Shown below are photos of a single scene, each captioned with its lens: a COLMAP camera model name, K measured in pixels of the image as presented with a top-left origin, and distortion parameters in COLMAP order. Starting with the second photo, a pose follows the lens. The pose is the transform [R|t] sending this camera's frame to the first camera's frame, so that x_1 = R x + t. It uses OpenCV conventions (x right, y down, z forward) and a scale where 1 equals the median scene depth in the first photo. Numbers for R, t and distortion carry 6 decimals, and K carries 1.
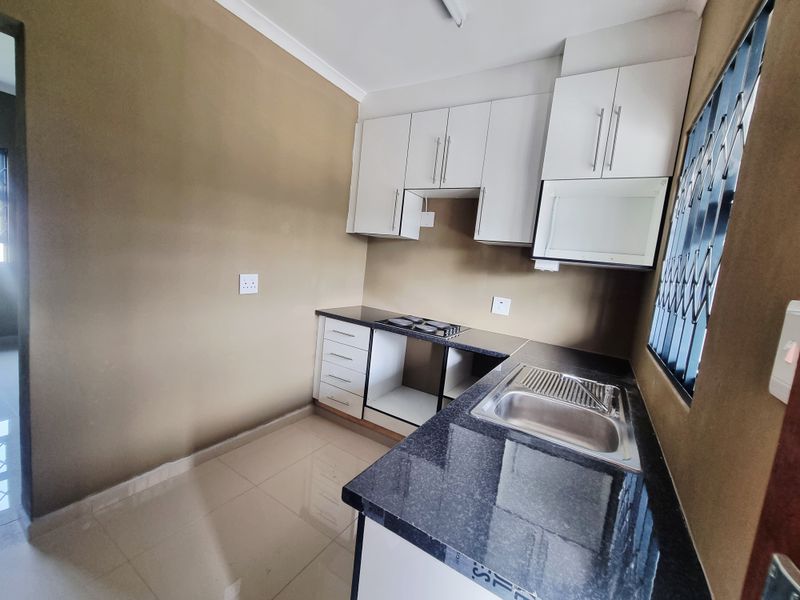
lens RADIAL K [[334.0, 0, 400.0], [0, 334.0, 300.0], [0, 0, 1]] dist [-0.001402, -0.000087]
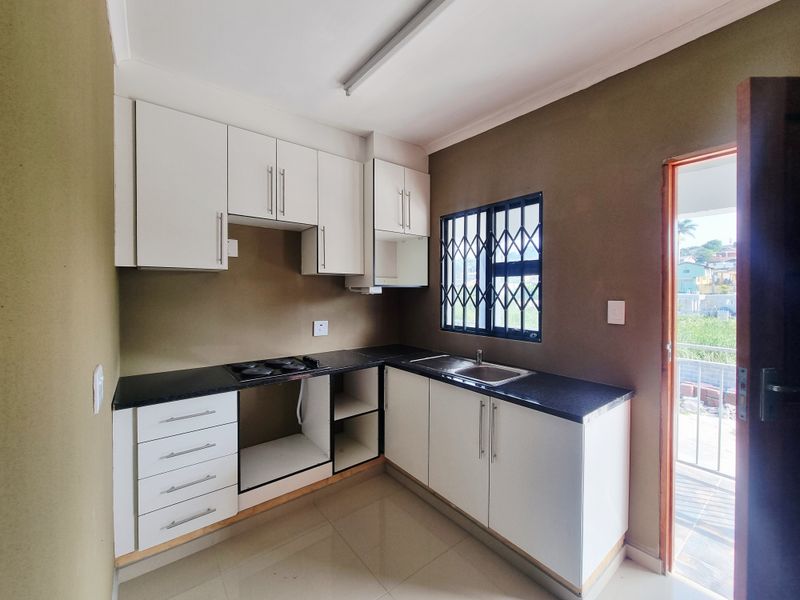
lens RADIAL K [[334.0, 0, 400.0], [0, 334.0, 300.0], [0, 0, 1]] dist [-0.001402, -0.000087]
pose [[0.343603, -0.131755, 0.929827, -0.683358], [0.144191, 0.985771, 0.086398, -0.143440], [-0.927979, 0.104386, 0.357712, 0.361425]]
